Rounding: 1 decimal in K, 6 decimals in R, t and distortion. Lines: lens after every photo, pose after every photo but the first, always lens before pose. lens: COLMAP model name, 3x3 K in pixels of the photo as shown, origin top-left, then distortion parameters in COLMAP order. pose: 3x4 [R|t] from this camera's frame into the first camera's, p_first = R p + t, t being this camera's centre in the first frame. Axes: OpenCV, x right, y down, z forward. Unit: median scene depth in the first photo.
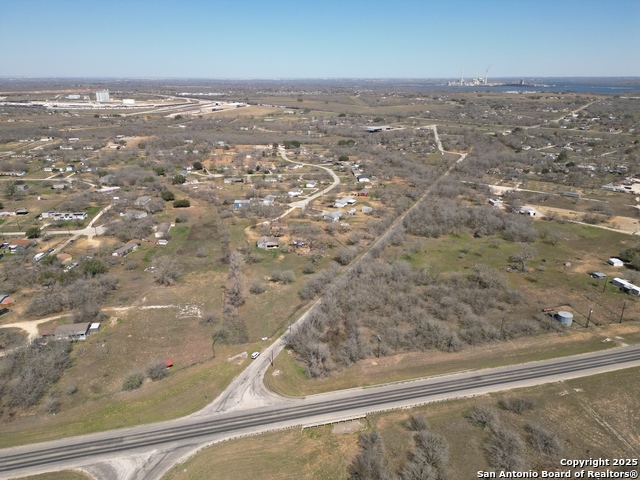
lens RADIAL K [[446.2, 0, 321.6], [0, 446.2, 239.0], [0, 0, 1]] dist [0.074193, -0.063456]
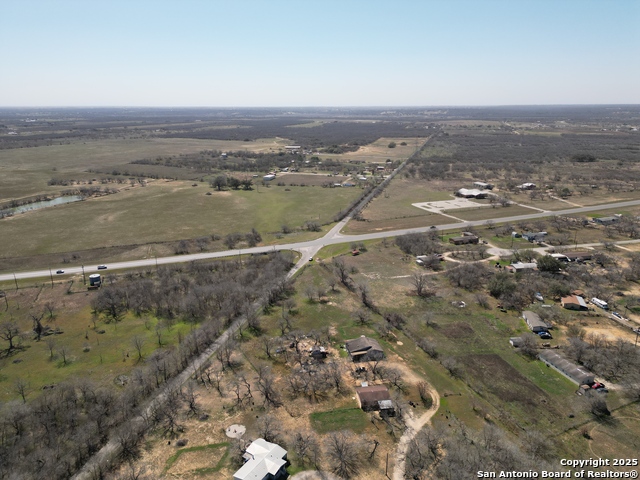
lens RADIAL K [[446.2, 0, 321.2], [0, 446.2, 239.4], [0, 0, 1]] dist [0.074193, -0.063456]
pose [[-0.990806, 0.046227, -0.127150, 0.017349], [-0.038796, 0.803267, 0.594354, -0.464011], [0.129611, 0.593823, -0.794088, 1.283691]]
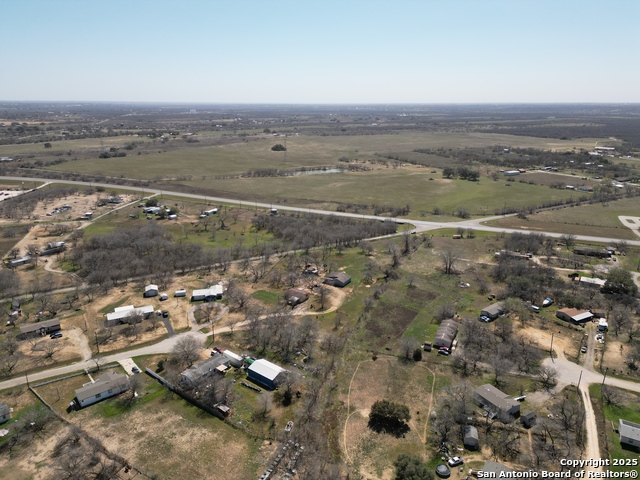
lens RADIAL K [[446.2, 0, 321.8], [0, 446.2, 240.5], [0, 0, 1]] dist [0.074193, -0.063456]
pose [[-0.807122, -0.174708, 0.563942, -0.534438], [0.200326, 0.817498, 0.539969, -0.499227], [-0.555358, 0.548794, -0.624822, 1.391156]]
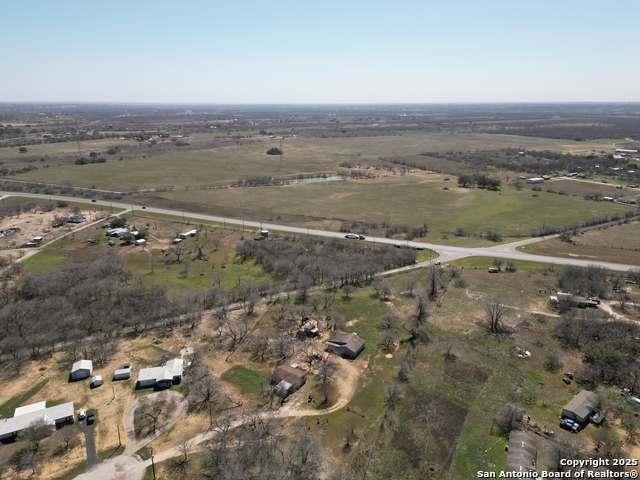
lens RADIAL K [[446.2, 0, 321.2], [0, 446.2, 241.0], [0, 0, 1]] dist [0.074193, -0.063456]
pose [[-0.808220, -0.172121, 0.563164, -0.393093], [0.202954, 0.816324, 0.540763, -0.433653], [-0.552801, 0.551352, -0.624837, 1.216768]]
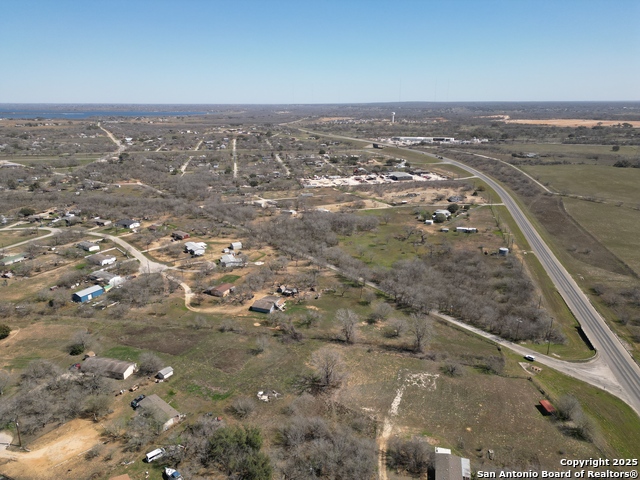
lens RADIAL K [[446.2, 0, 321.2], [0, 446.2, 239.3], [0, 0, 1]] dist [0.074193, -0.063456]
pose [[0.452790, -0.260819, 0.852616, -0.656678], [0.305496, 0.943758, 0.126463, -0.157333], [-0.837647, 0.203210, 0.507003, 0.443386]]
